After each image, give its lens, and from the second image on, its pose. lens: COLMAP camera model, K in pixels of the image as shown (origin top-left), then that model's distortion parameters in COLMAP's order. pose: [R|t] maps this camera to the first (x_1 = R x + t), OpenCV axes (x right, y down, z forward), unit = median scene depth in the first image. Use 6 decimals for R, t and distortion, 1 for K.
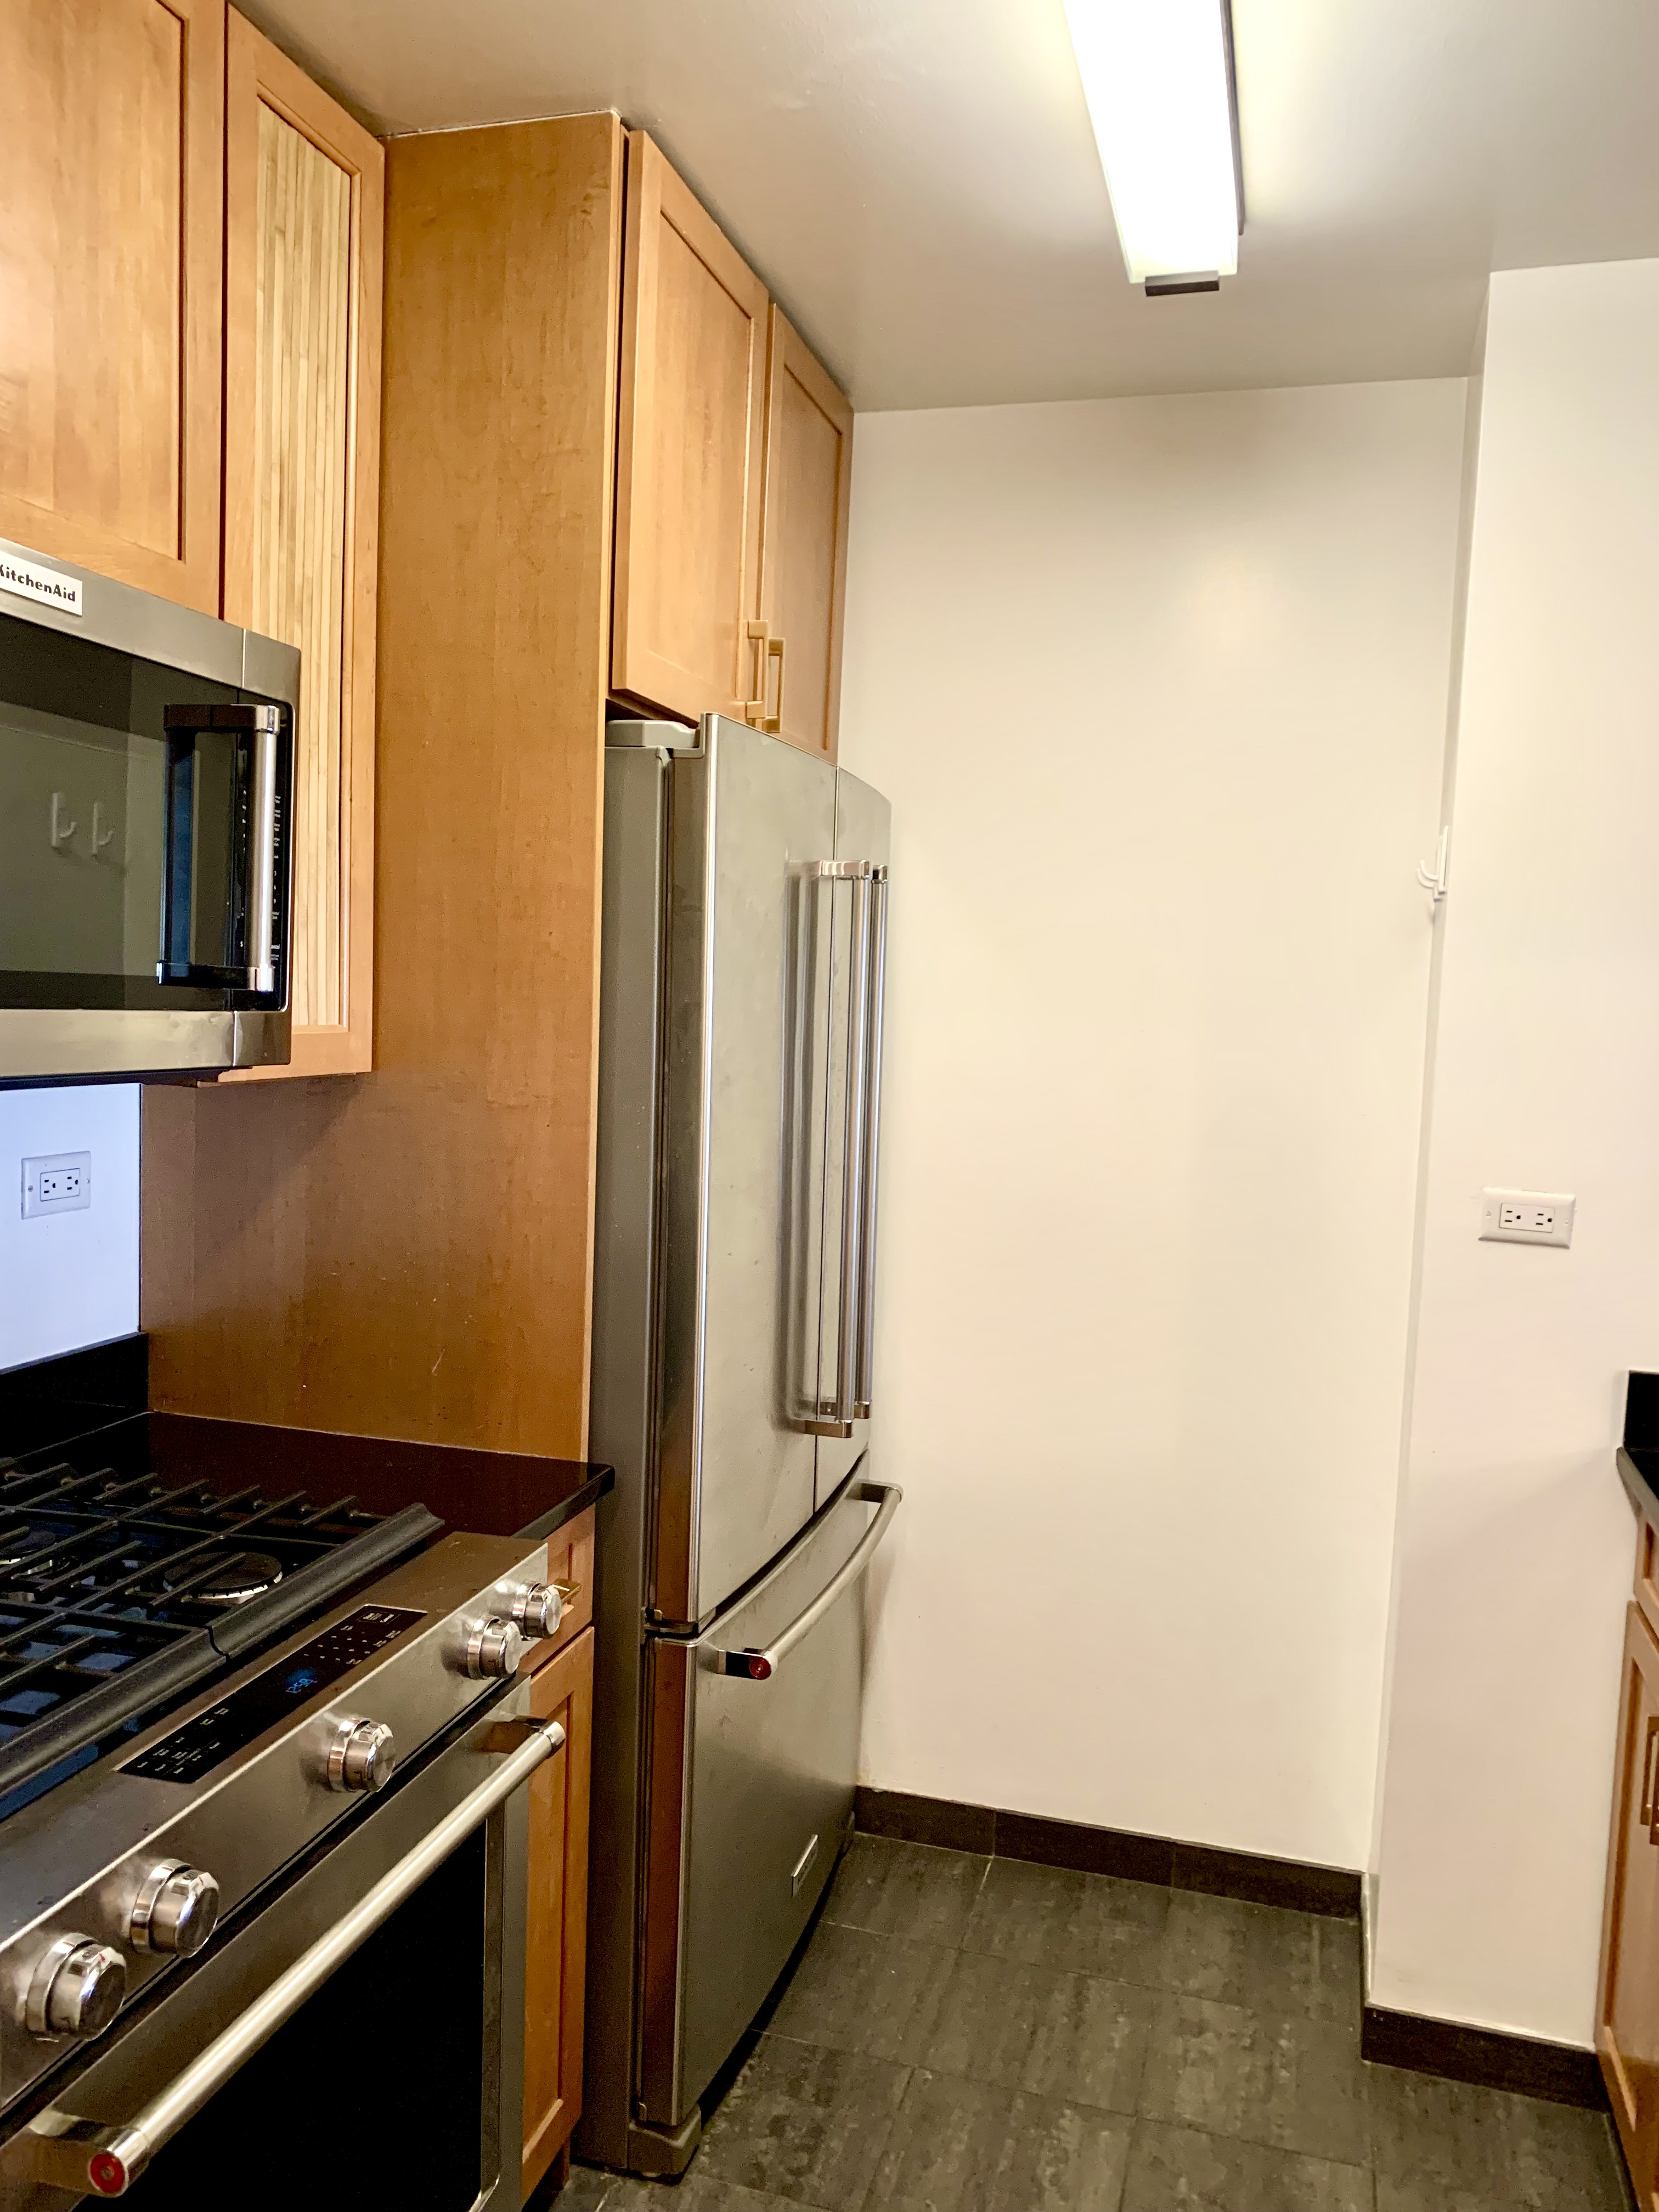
lens RADIAL K [[1636.6, 0, 829.5], [0, 1636.6, 1106.0], [0, 0, 1]] dist [0.002405, -0.002996]
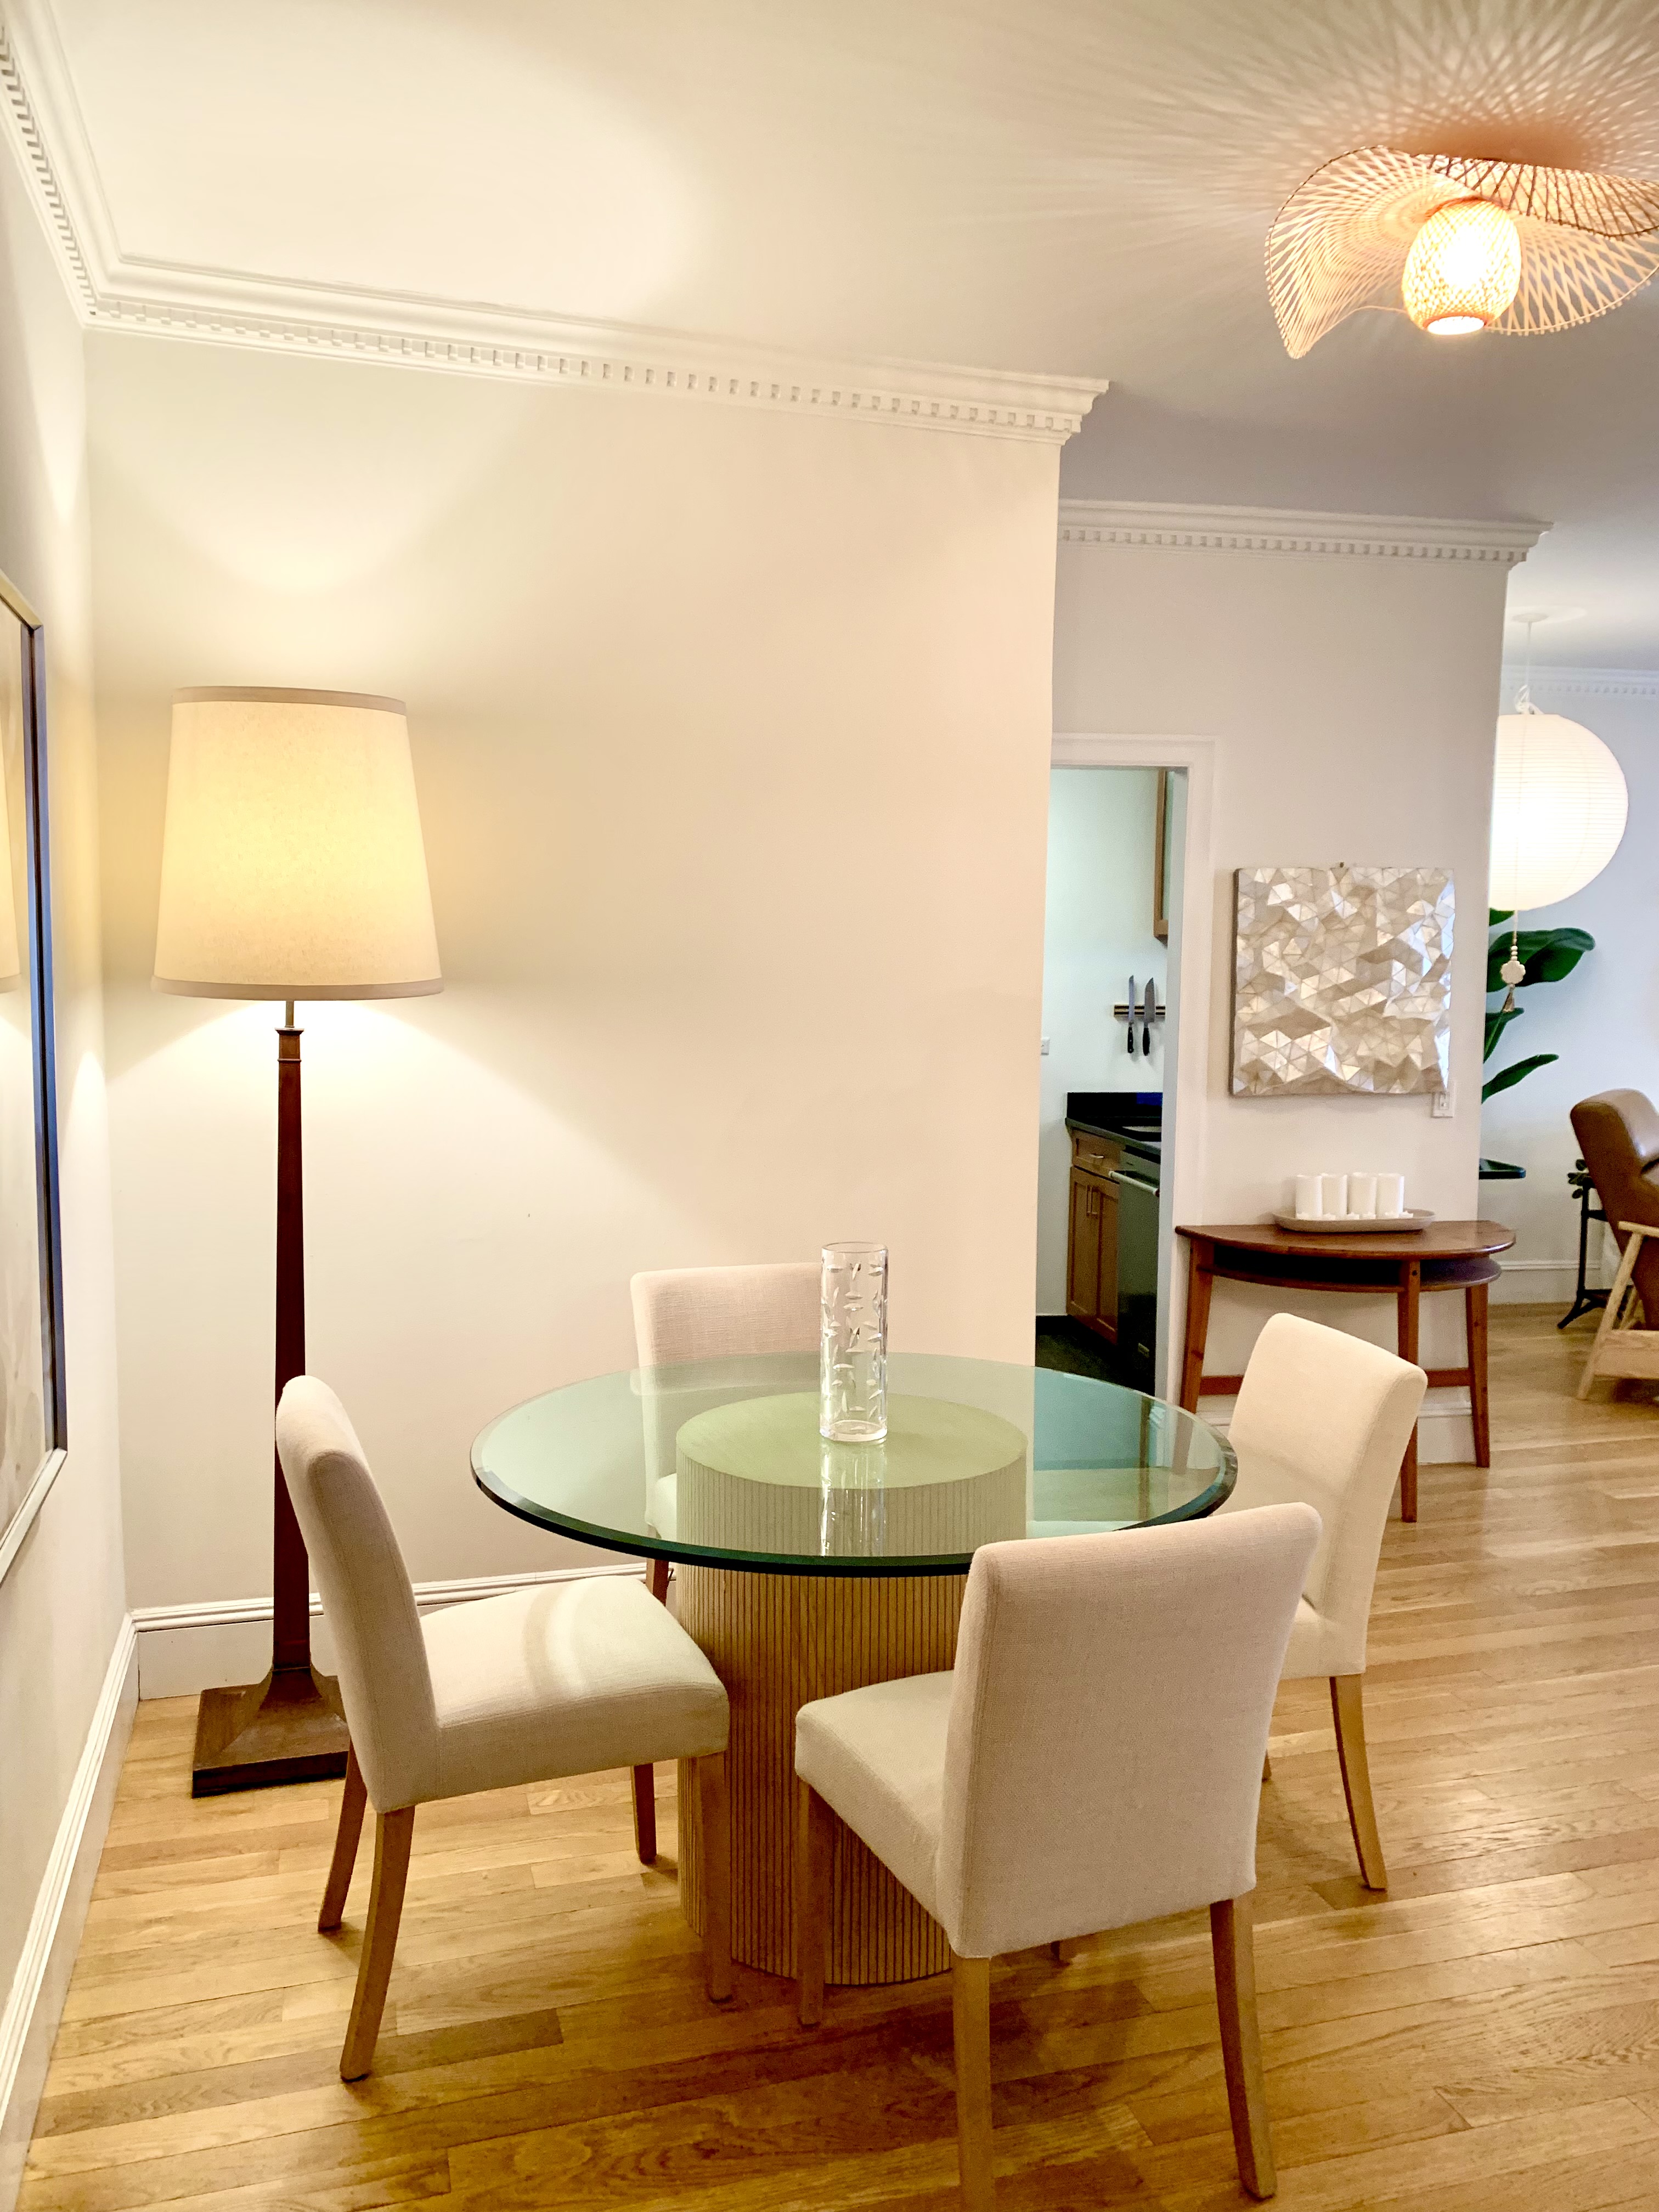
lens RADIAL K [[1636.6, 0, 829.5], [0, 1636.6, 1106.0], [0, 0, 1]] dist [0.002405, -0.002996]
pose [[0.910761, -0.065001, 0.407785, -1.233854], [0.053651, 0.997789, 0.039220, 0.042759], [-0.409433, -0.013842, 0.912235, -1.710125]]
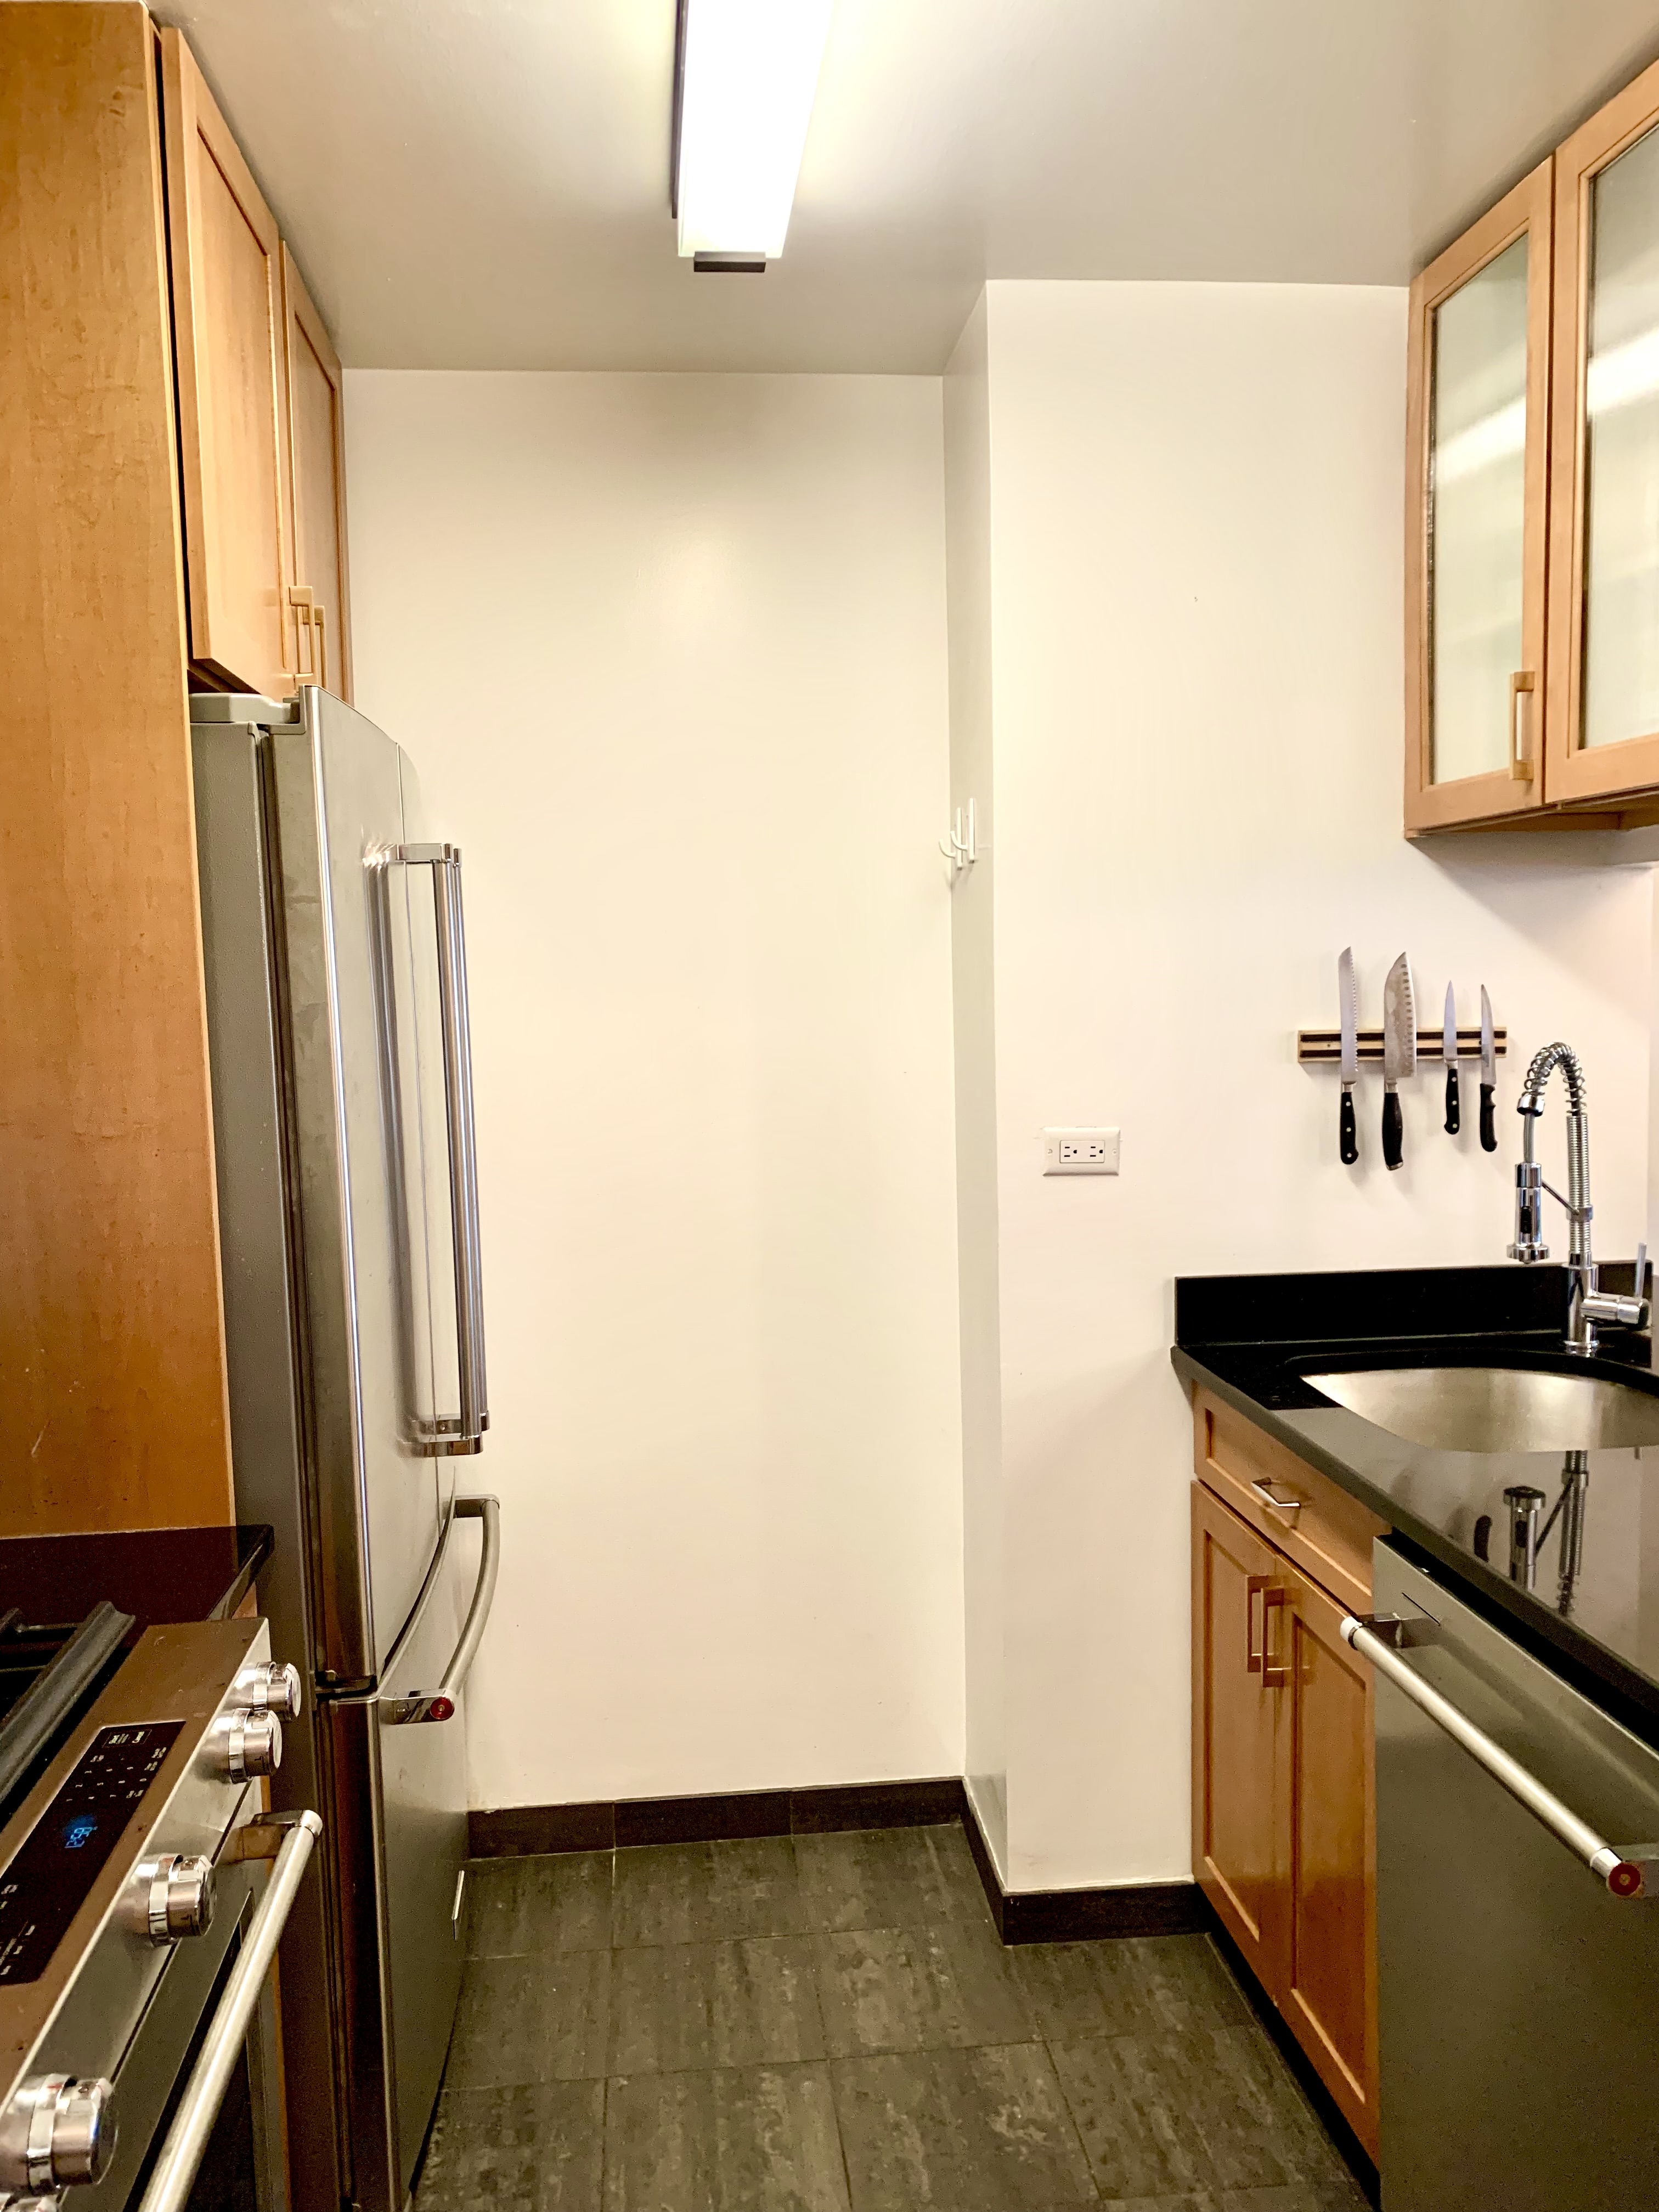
lens RADIAL K [[1636.6, 0, 829.5], [0, 1636.6, 1106.0], [0, 0, 1]] dist [0.002405, -0.002996]
pose [[0.928319, -0.088647, 0.361063, -0.131847], [0.084599, 0.996048, 0.027036, -0.006450], [-0.362033, 0.005448, 0.932149, 0.039095]]
